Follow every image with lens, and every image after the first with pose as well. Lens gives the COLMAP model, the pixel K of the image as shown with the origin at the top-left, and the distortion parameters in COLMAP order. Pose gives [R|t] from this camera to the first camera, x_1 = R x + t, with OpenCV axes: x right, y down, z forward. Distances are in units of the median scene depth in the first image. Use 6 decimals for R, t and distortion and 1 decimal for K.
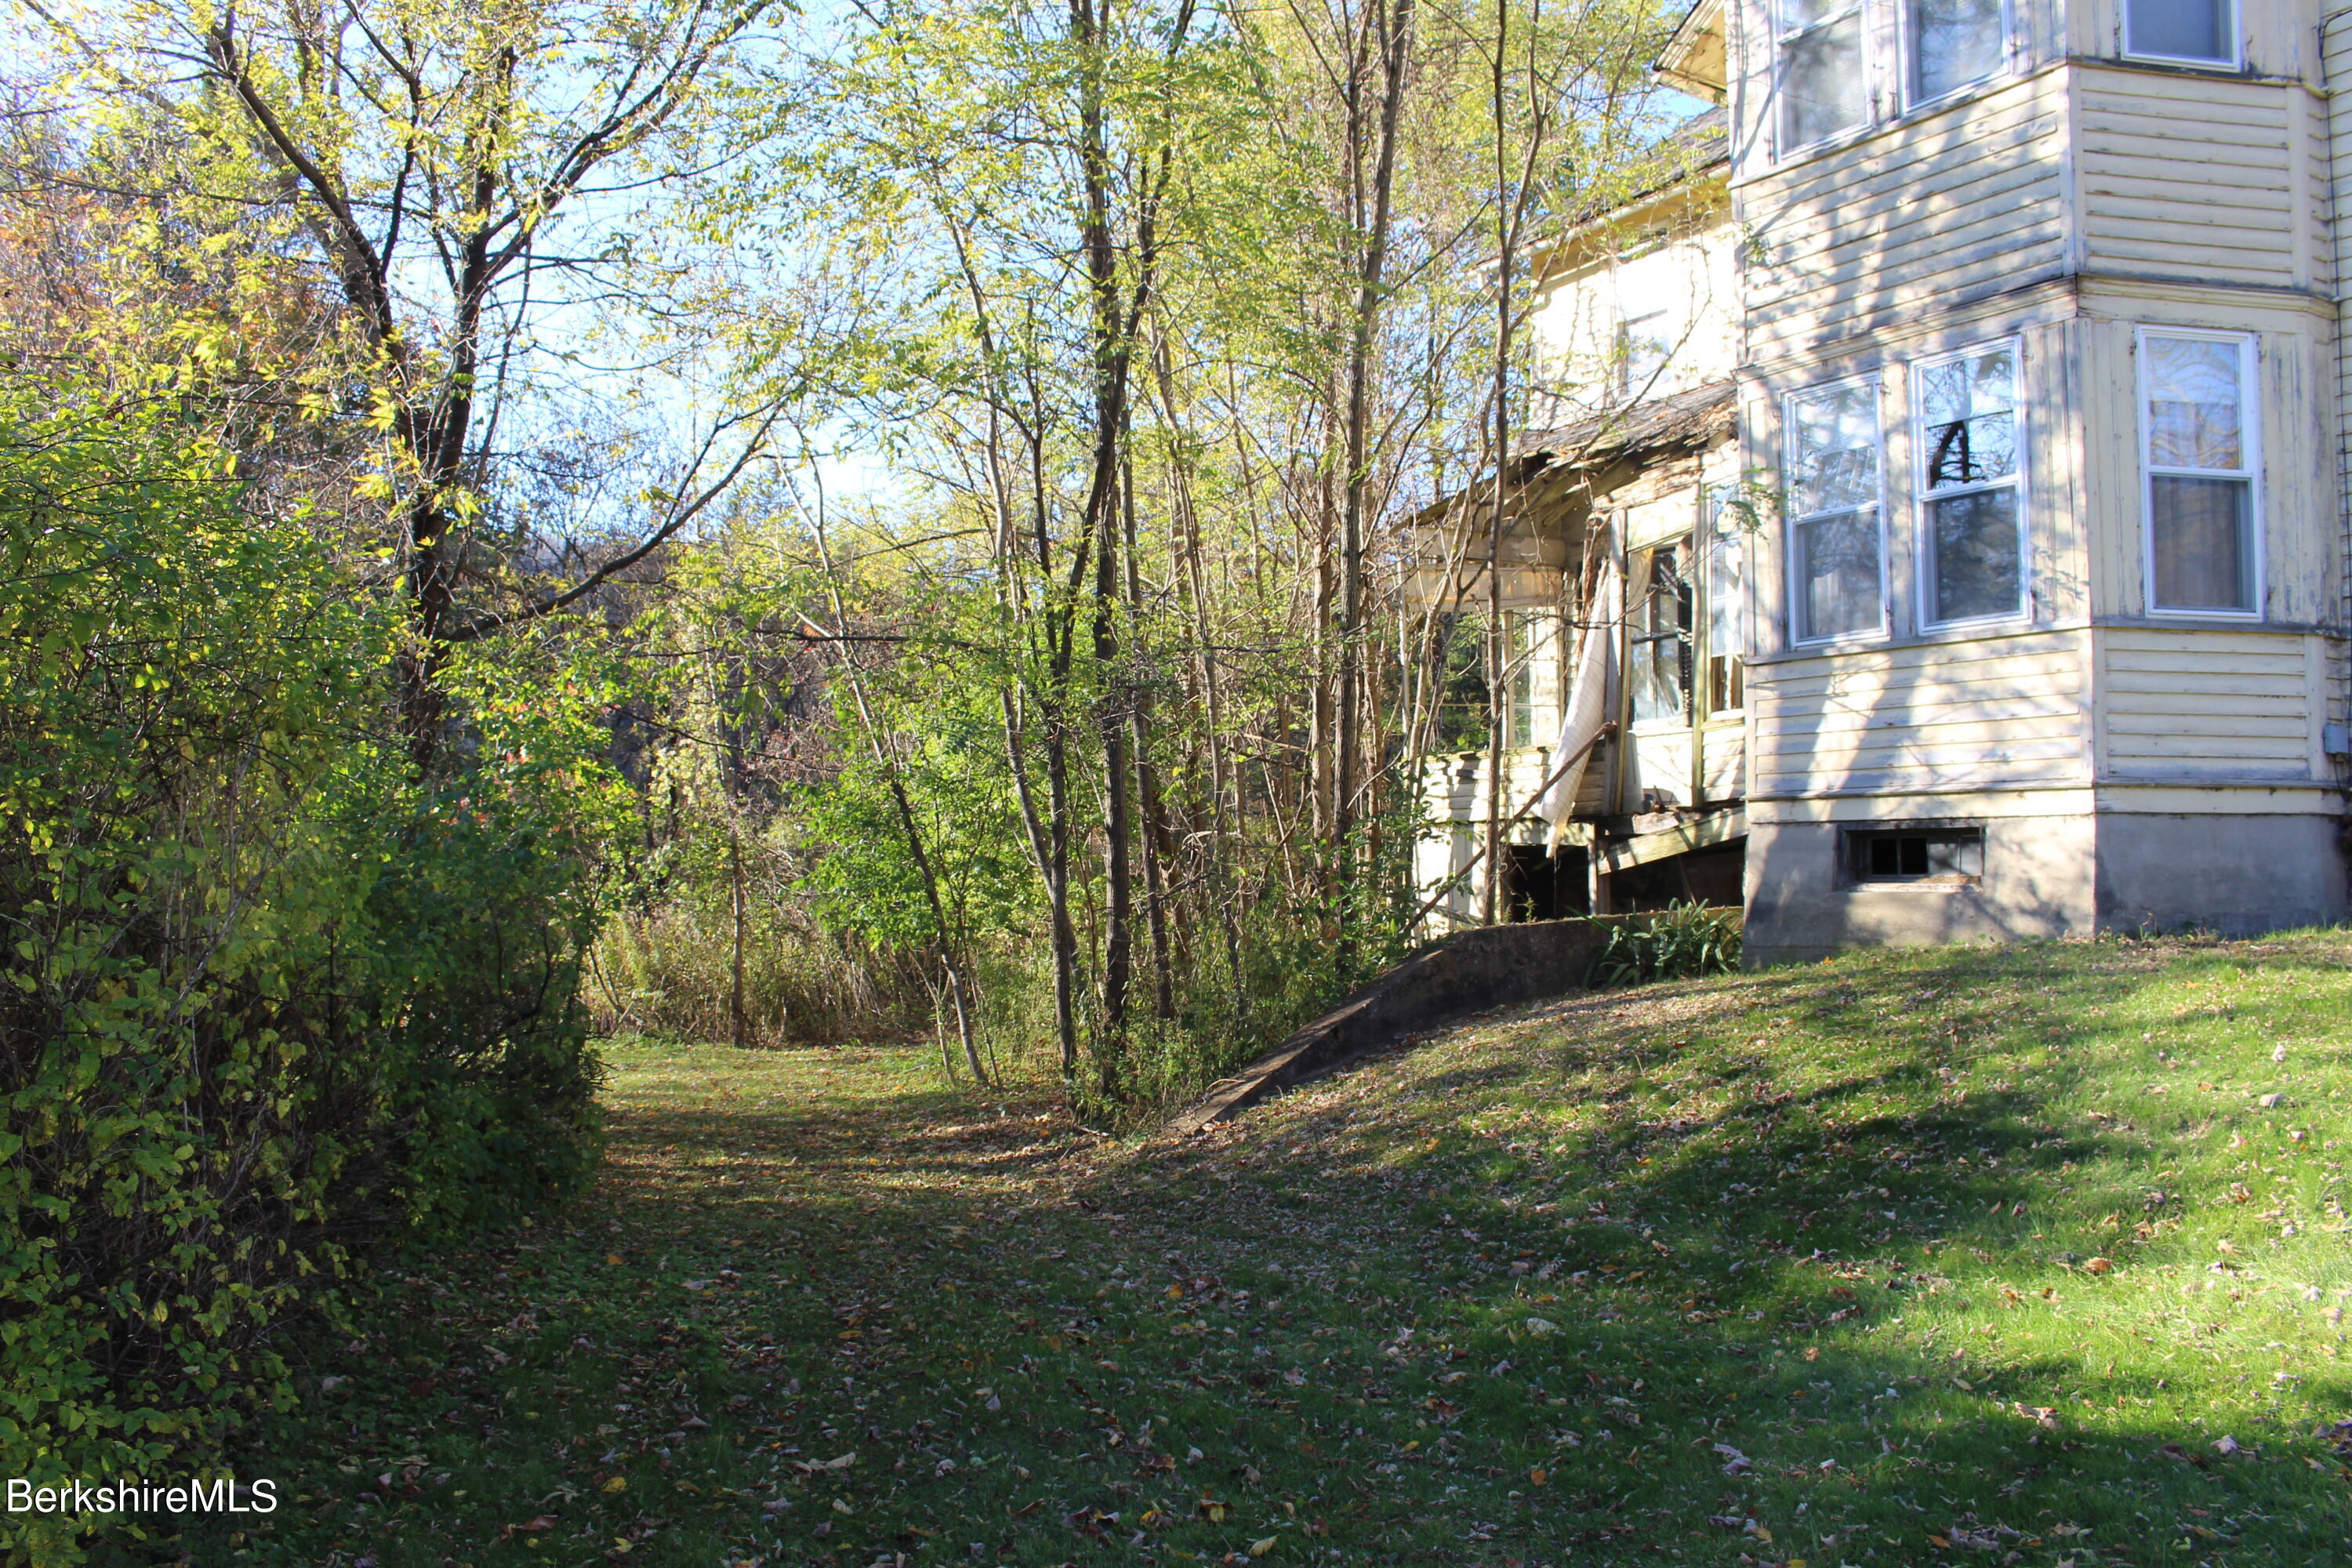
lens RADIAL K [[1949.9, 0, 1173.3], [0, 1949.9, 798.8], [0, 0, 1]] dist [-0.165878, 0.147406]
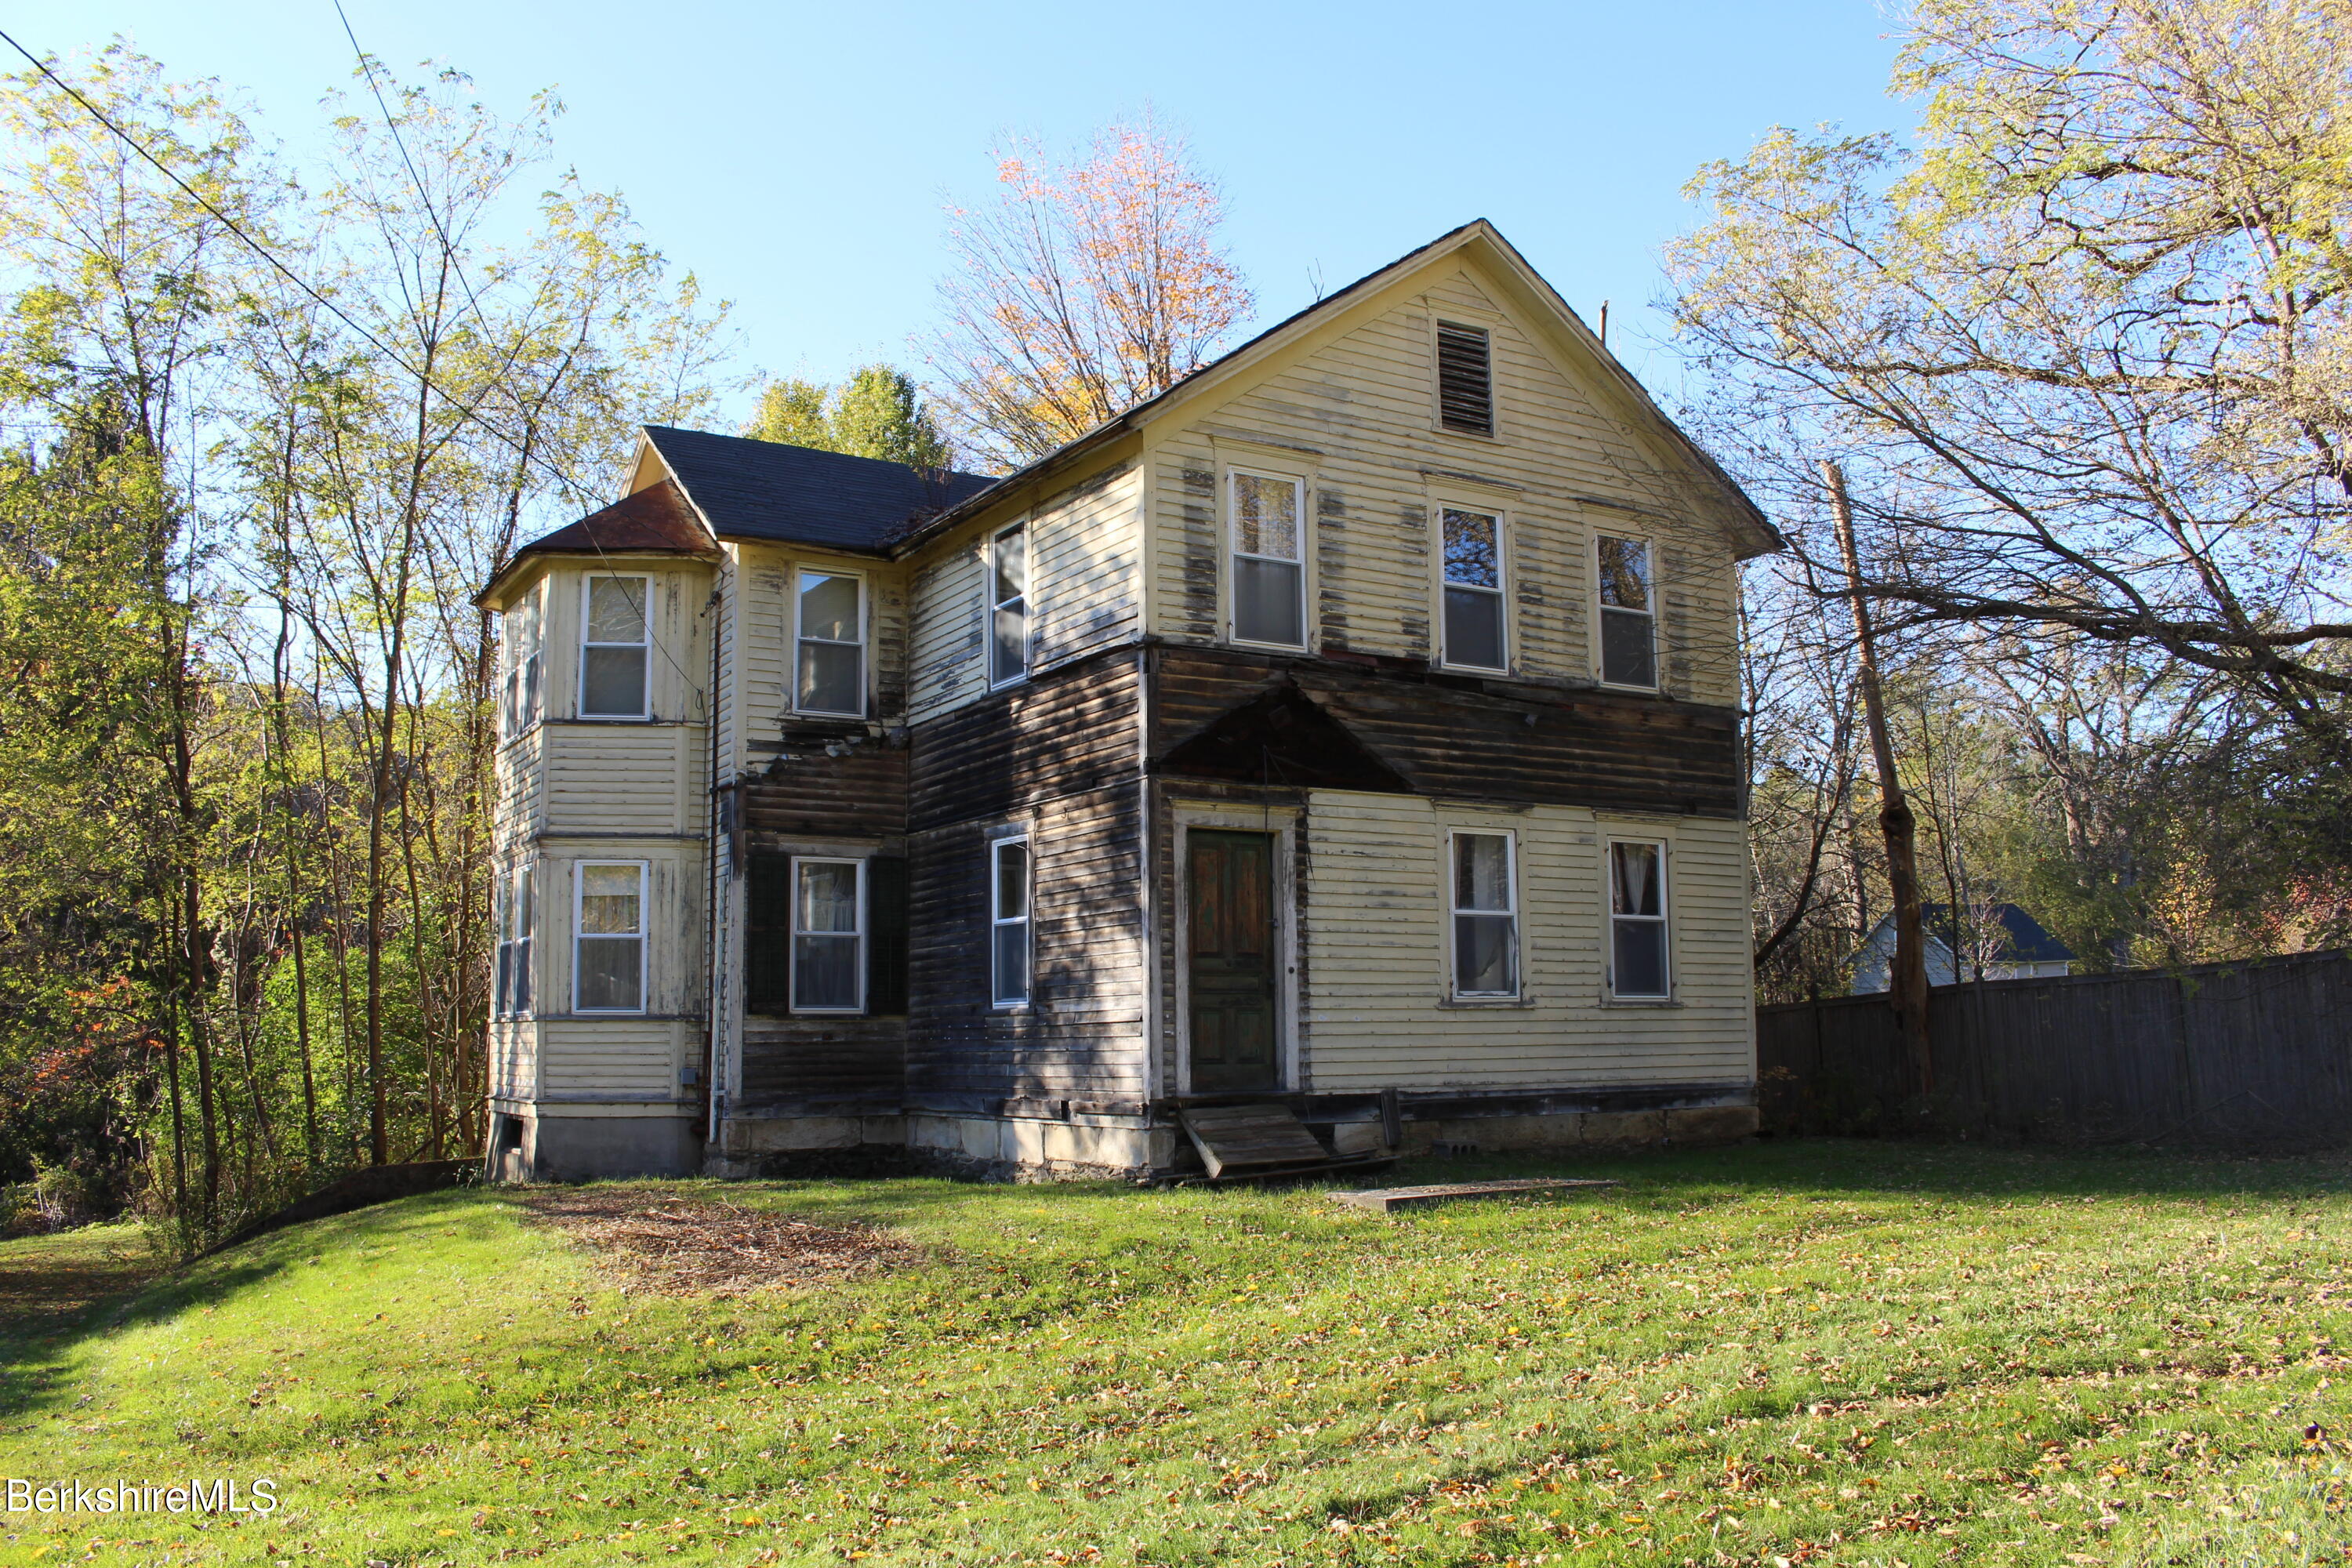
lens RADIAL K [[1949.9, 0, 1173.3], [0, 1949.9, 798.8], [0, 0, 1]] dist [-0.165878, 0.147406]
pose [[0.999741, -0.015262, -0.016888, 1.146913], [0.013726, 0.996064, -0.087568, -0.133547], [0.018158, 0.087314, 0.996015, -0.939936]]
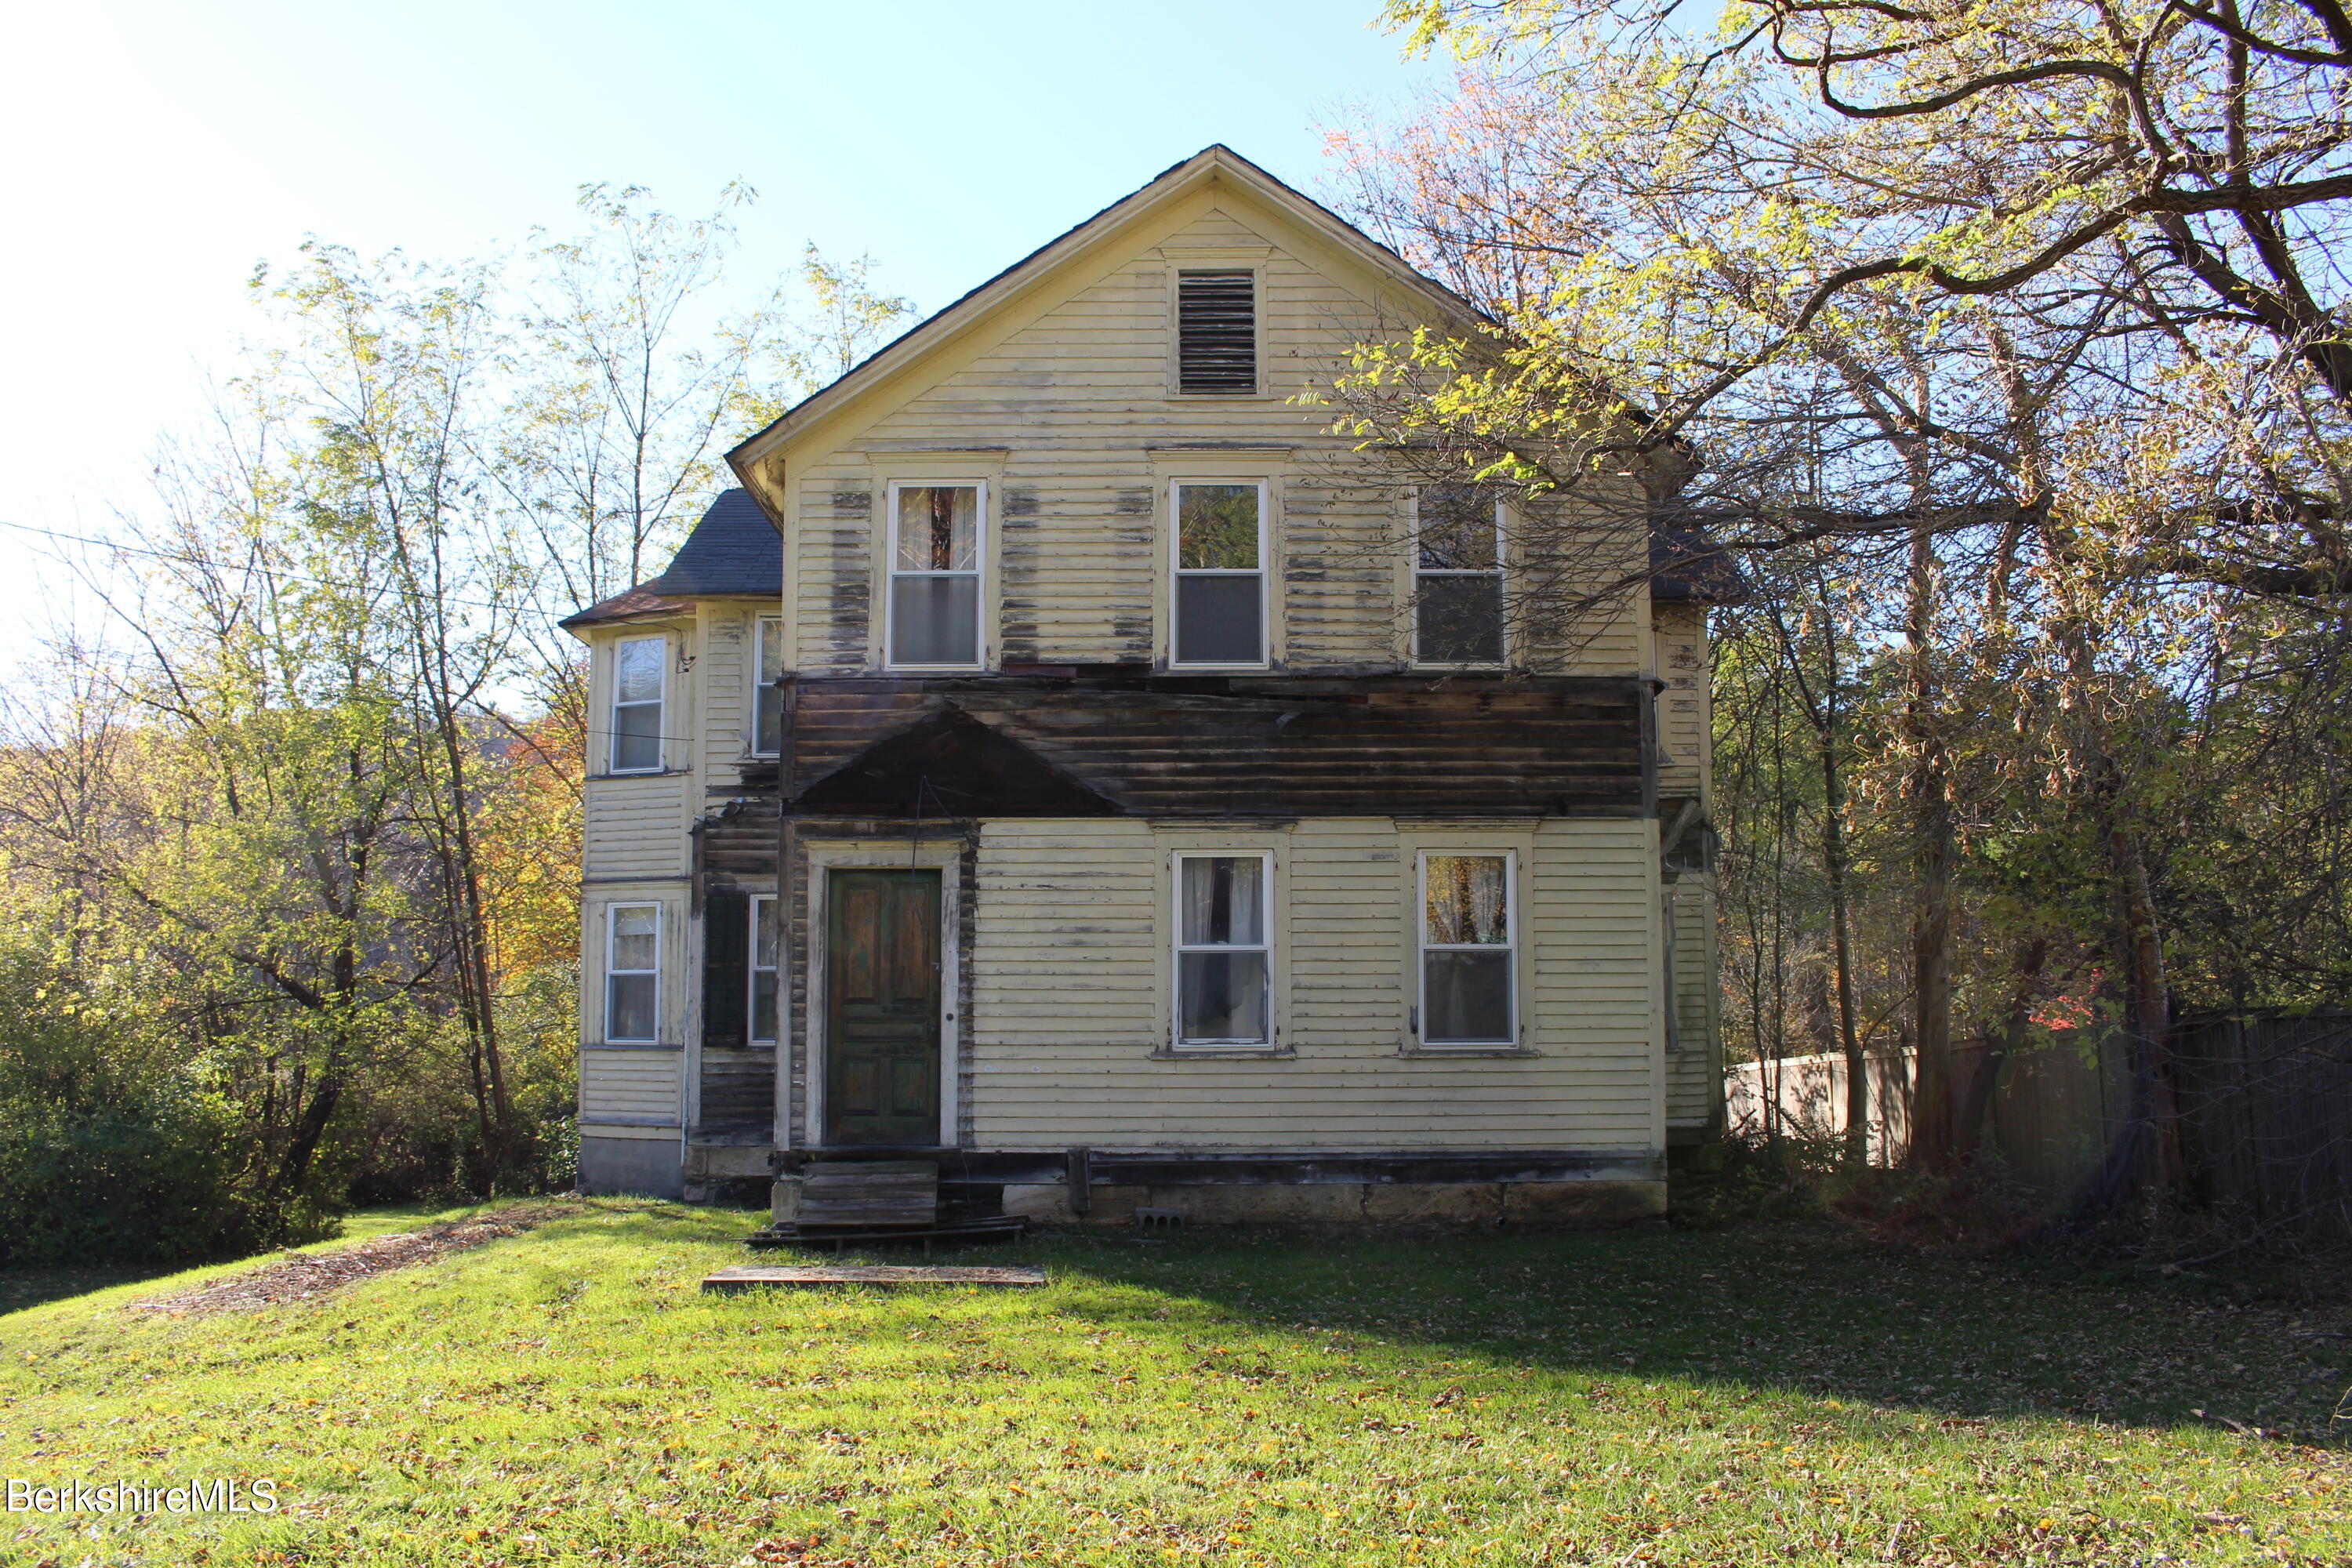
lens RADIAL K [[1949.9, 0, 1173.3], [0, 1949.9, 798.8], [0, 0, 1]] dist [-0.165878, 0.147406]
pose [[0.852031, -0.066195, -0.519290, 2.158713], [0.025470, 0.996040, -0.085177, -0.167922], [0.522872, 0.059347, 0.850343, -0.503131]]
